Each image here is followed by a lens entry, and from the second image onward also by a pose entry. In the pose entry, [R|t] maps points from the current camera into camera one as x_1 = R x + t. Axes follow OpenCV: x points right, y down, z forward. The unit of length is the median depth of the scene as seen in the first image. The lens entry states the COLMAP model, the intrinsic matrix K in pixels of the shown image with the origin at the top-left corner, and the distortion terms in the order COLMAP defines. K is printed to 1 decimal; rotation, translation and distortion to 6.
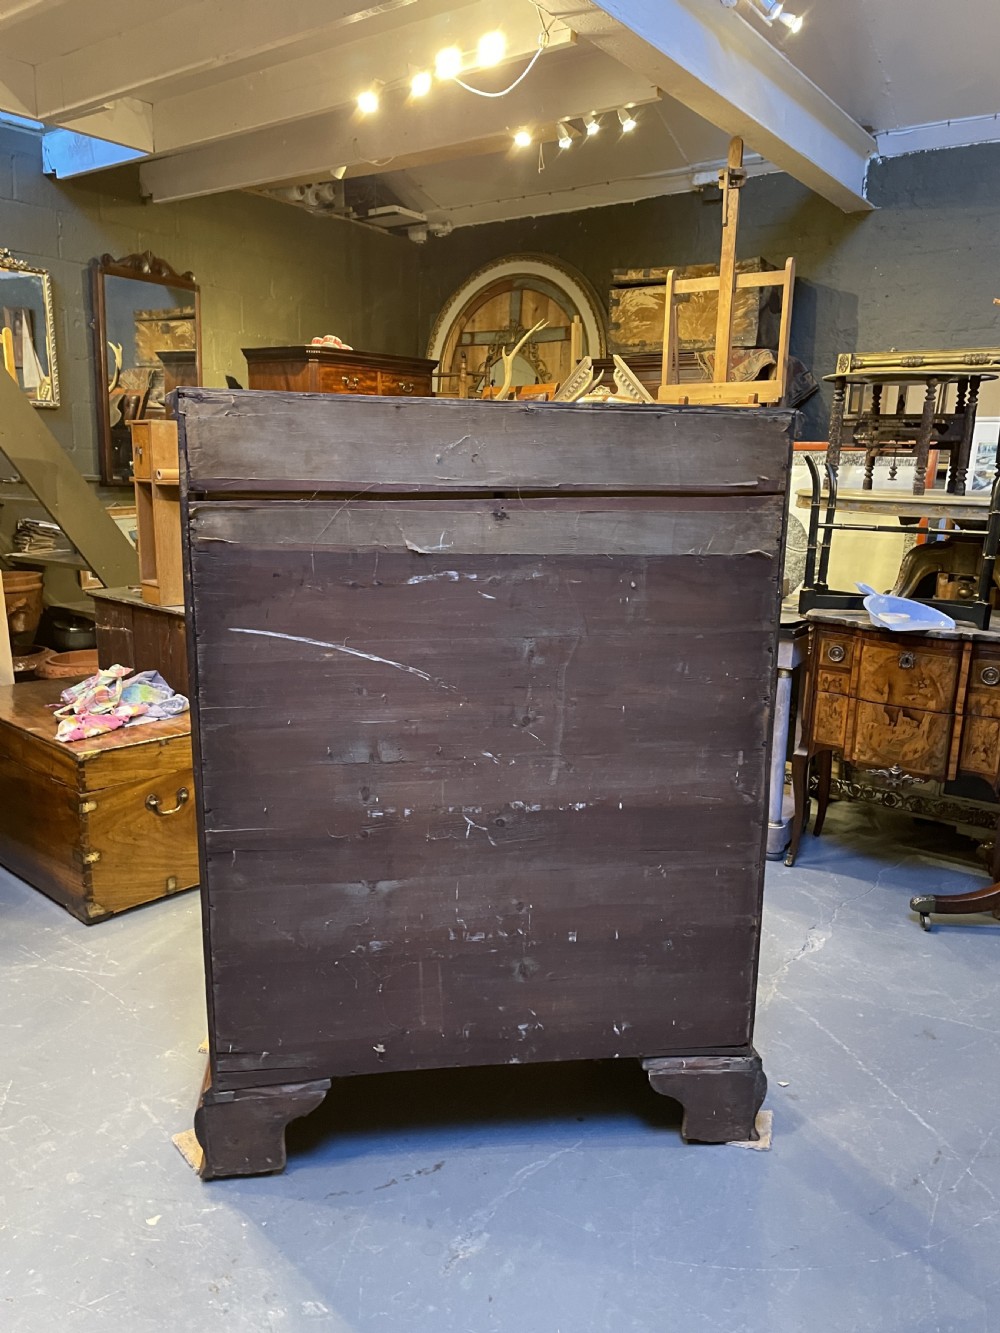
lens RADIAL K [[993.2, 0, 500.0], [0, 993.2, 666.5], [0, 0, 1]] dist [0.075490, -0.094721]
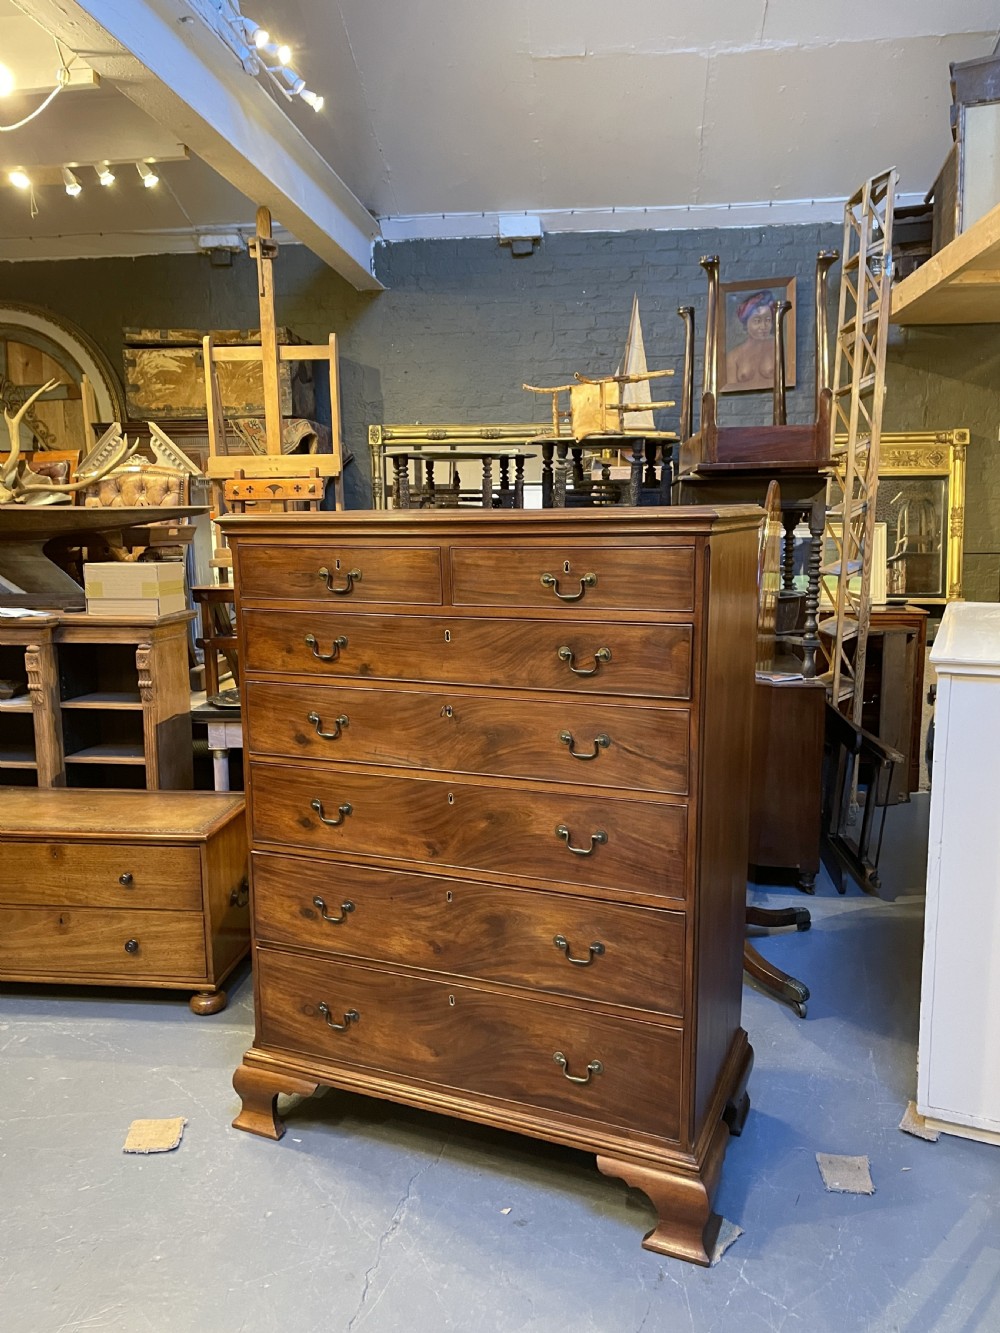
lens RADIAL K [[993.2, 0, 500.0], [0, 993.2, 666.5], [0, 0, 1]] dist [0.075490, -0.094721]
pose [[0.879738, -0.096626, 0.465536, -0.047312], [0.120102, 0.992540, -0.020951, -0.029762], [-0.460039, 0.074343, 0.884781, 0.054361]]
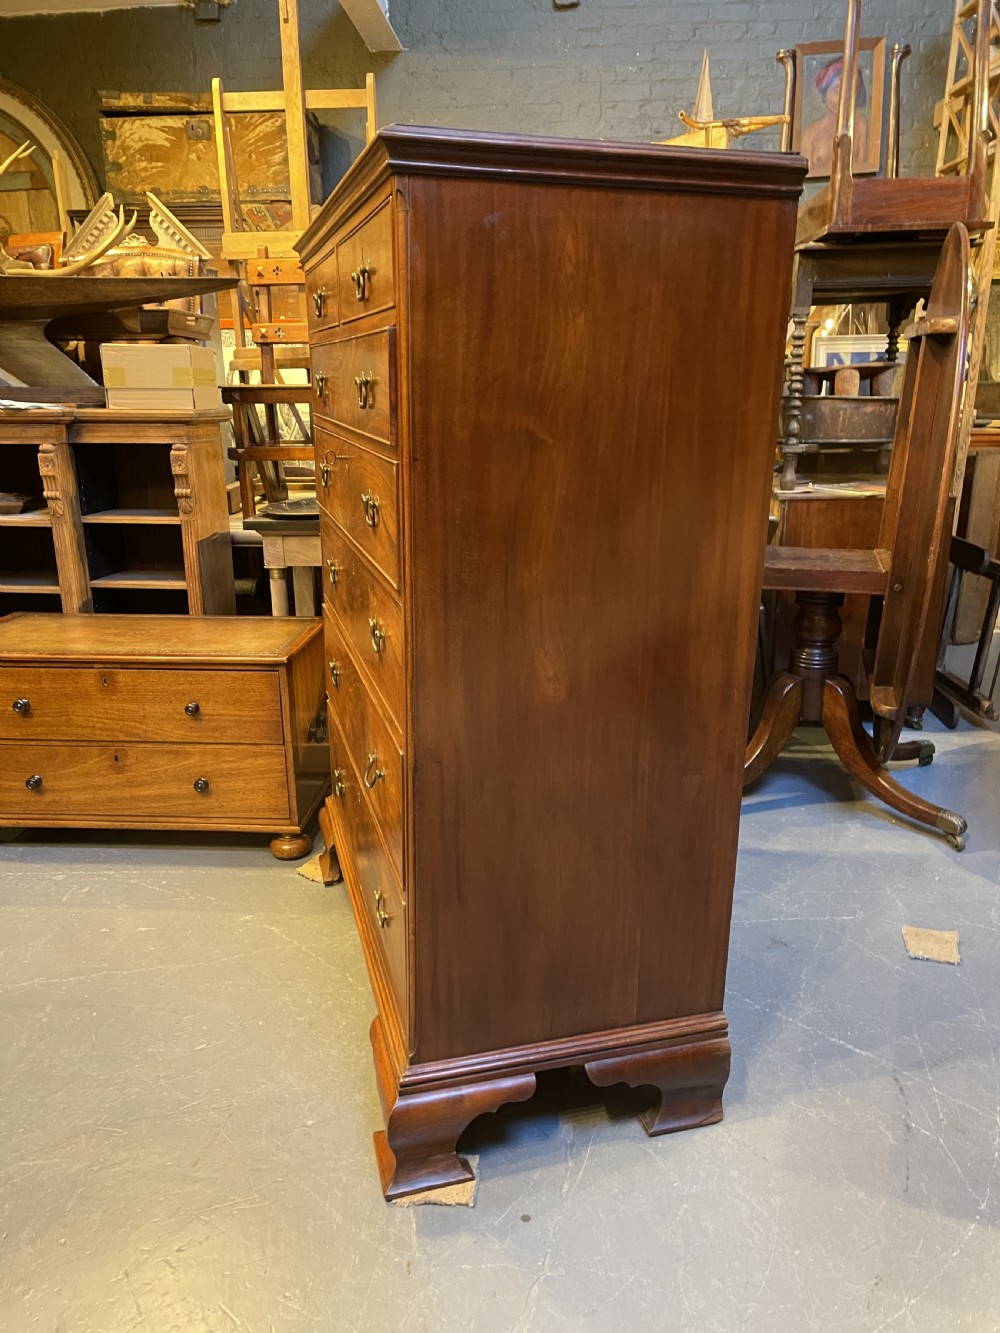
lens RADIAL K [[995.3, 0, 500.7], [0, 995.3, 687.8], [0, 0, 1]] dist [0.075425, -0.091370]
pose [[0.859761, -0.172394, 0.480720, -0.082454], [0.126508, 0.983858, 0.126569, -0.001852], [-0.494779, -0.048004, 0.867692, 0.161563]]
